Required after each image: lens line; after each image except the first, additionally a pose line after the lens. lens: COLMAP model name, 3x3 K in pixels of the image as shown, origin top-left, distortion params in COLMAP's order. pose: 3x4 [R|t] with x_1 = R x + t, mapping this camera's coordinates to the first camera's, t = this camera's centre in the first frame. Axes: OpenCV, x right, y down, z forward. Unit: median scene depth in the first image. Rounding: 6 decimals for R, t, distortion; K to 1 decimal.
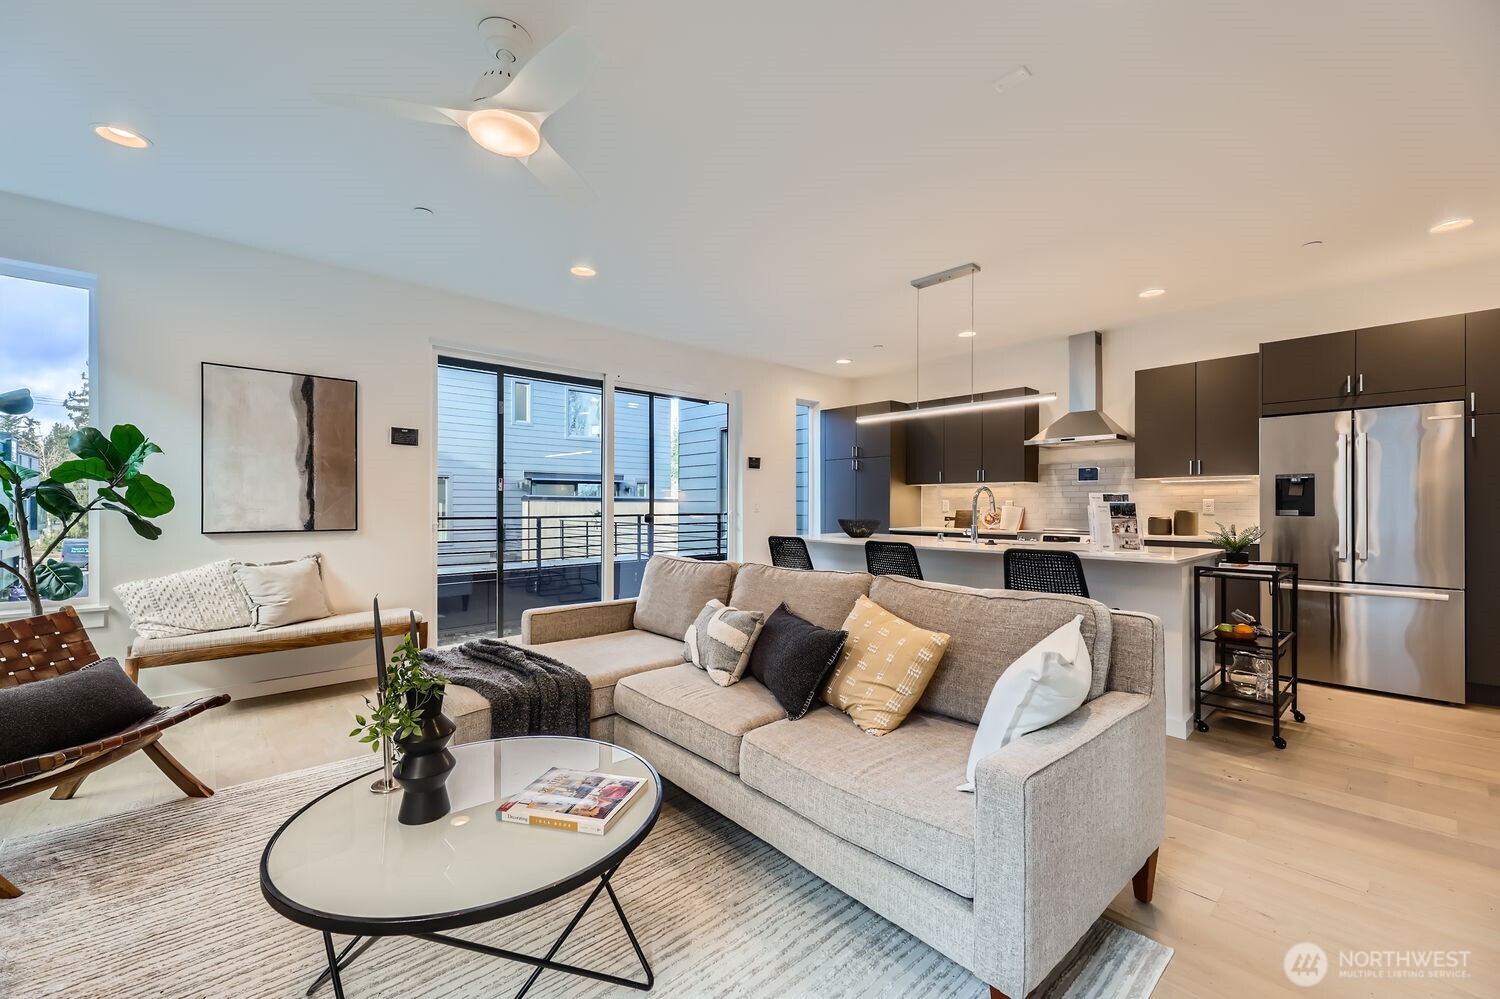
lens RADIAL K [[599.0, 0, 768.5], [0, 599.0, 501.3], [0, 0, 1]] dist [0.011273, -0.004176]
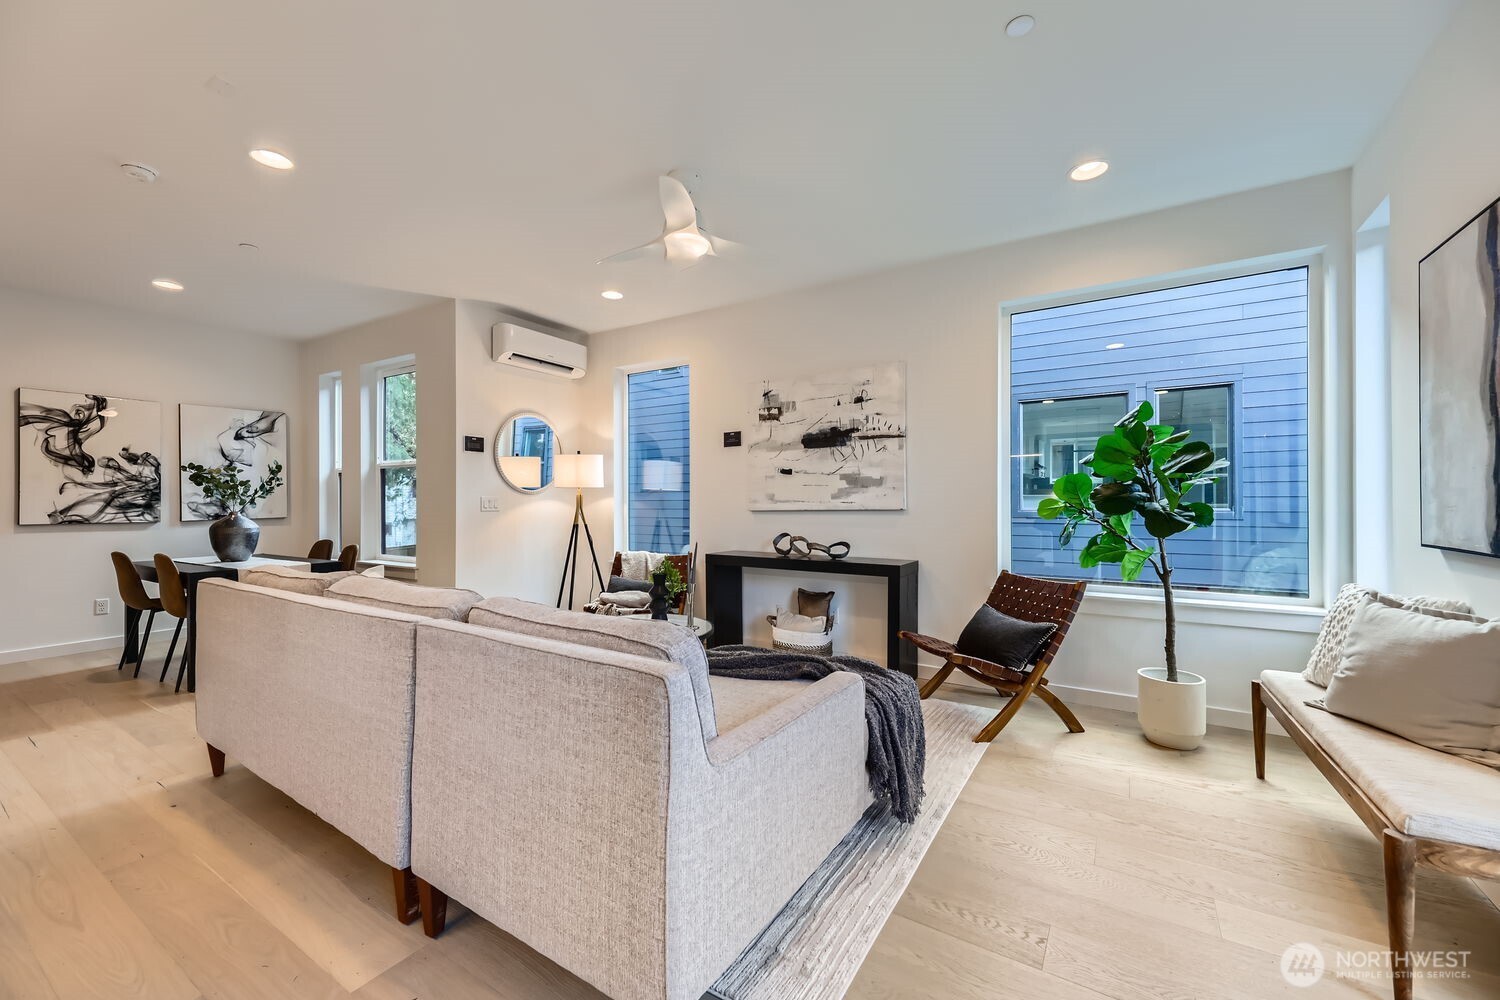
lens RADIAL K [[599.0, 0, 754.2], [0, 599.0, 499.7], [0, 0, 1]] dist [0.011273, -0.004176]
pose [[-0.966616, 0.000530, -0.256229, -0.111573], [0.002282, 0.999976, -0.006540, 0.007402], [0.256219, -0.006906, -0.966594, 1.155132]]
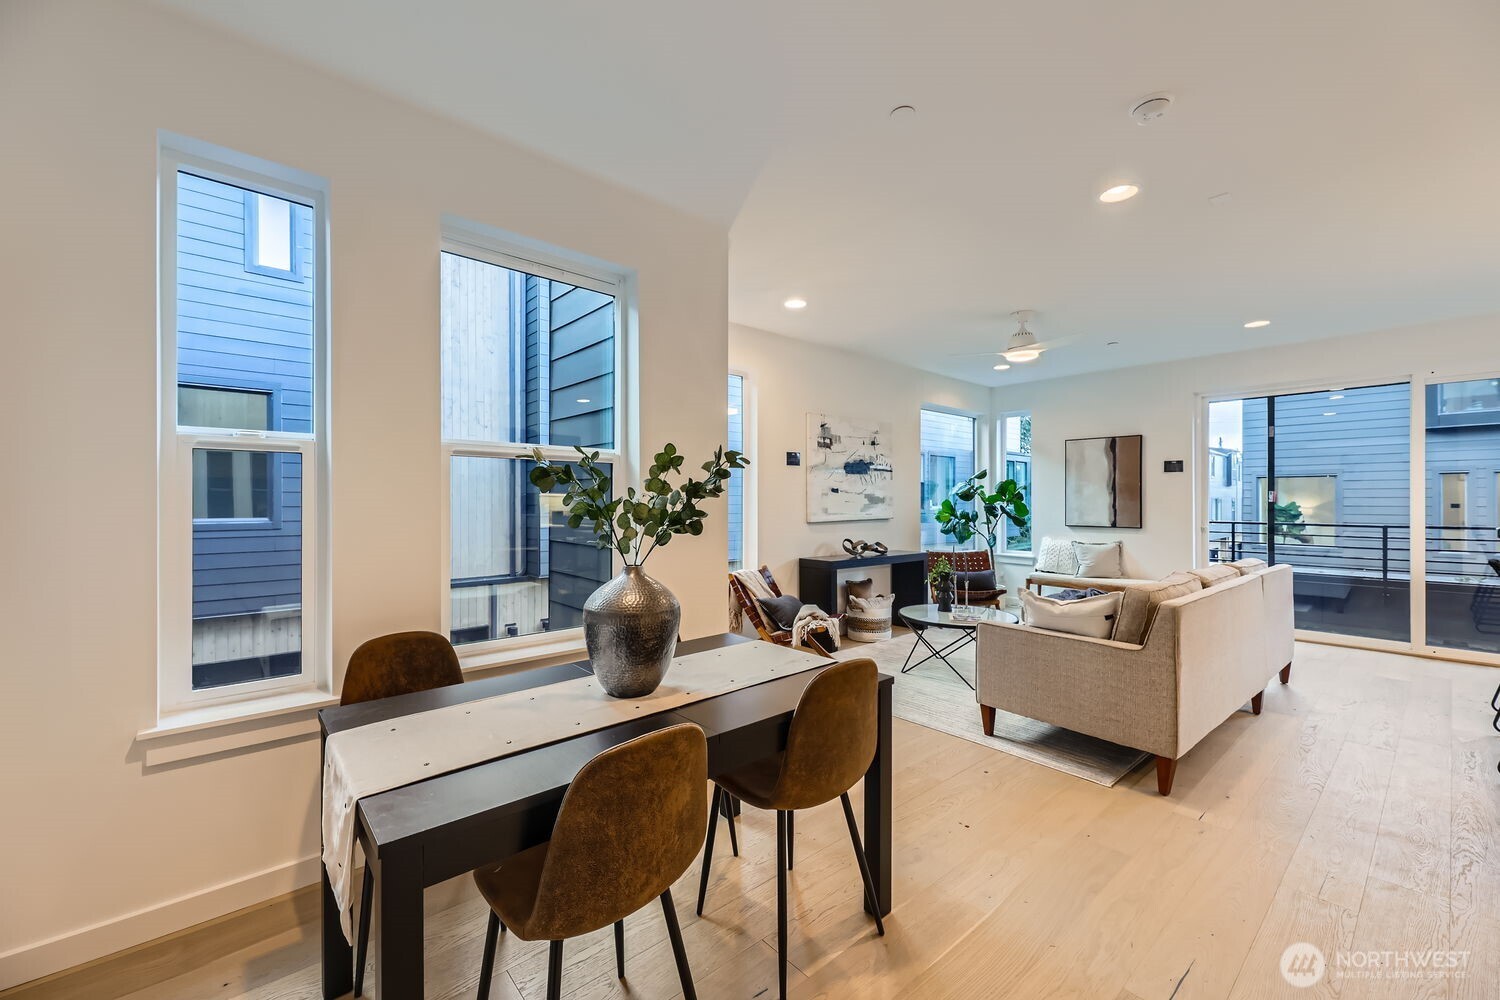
lens RADIAL K [[599.0, 0, 722.9], [0, 599.0, 503.9], [0, 0, 1]] dist [0.011273, -0.004176]
pose [[-0.043551, 0.003500, -0.999045, 0.905631], [0.003052, 0.999990, 0.003371, -0.023893], [0.999047, -0.002903, -0.043562, -0.039263]]
